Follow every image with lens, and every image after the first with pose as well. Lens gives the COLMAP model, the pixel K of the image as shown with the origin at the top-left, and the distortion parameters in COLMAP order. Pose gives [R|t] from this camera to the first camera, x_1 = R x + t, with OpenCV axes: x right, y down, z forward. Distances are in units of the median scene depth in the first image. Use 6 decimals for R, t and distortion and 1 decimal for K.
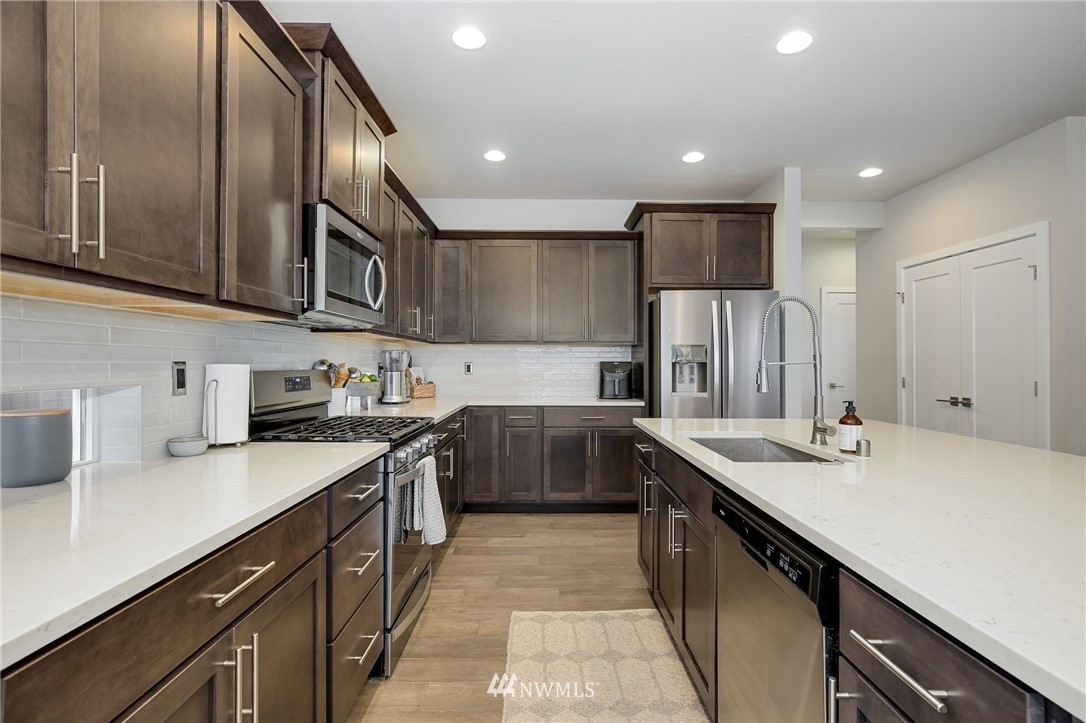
lens RADIAL K [[521.4, 0, 542.8], [0, 521.4, 356.1], [0, 0, 1]] dist [0.000445, 0.001291]
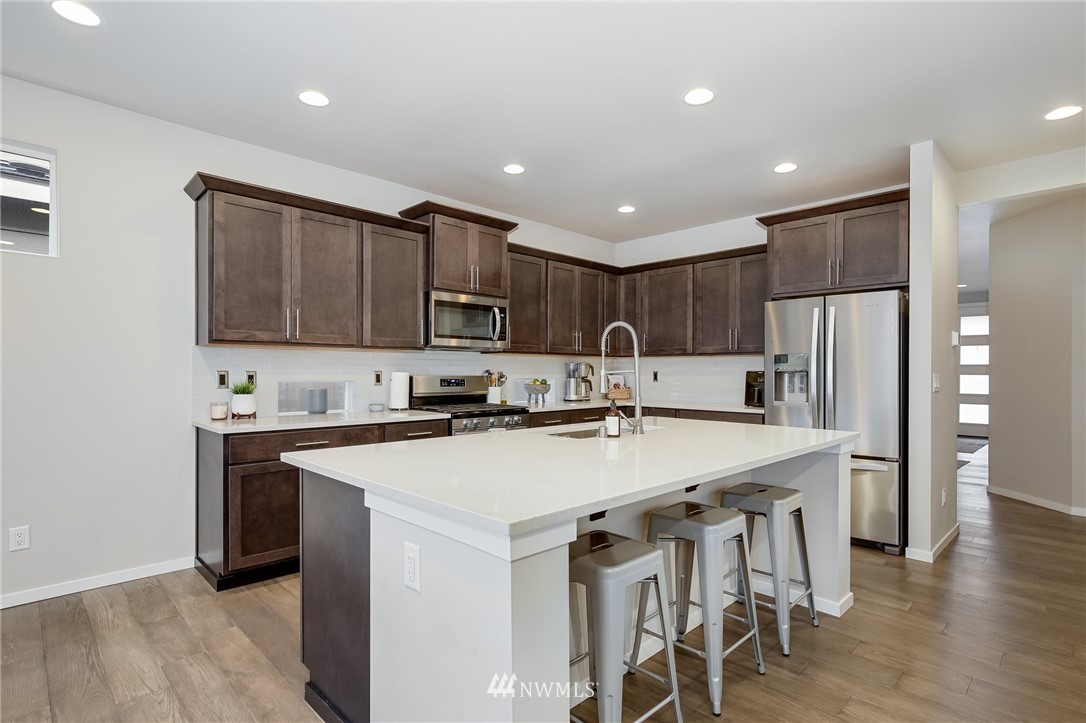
lens RADIAL K [[533.6, 0, 543.0], [0, 533.6, 361.5], [0, 0, 1]] dist [0.002071, 0.000627]
pose [[0.695275, -0.012837, -0.718629, 0.686253], [0.007824, 0.999916, -0.010291, -0.000572], [0.718701, 0.001533, 0.695317, -0.051490]]
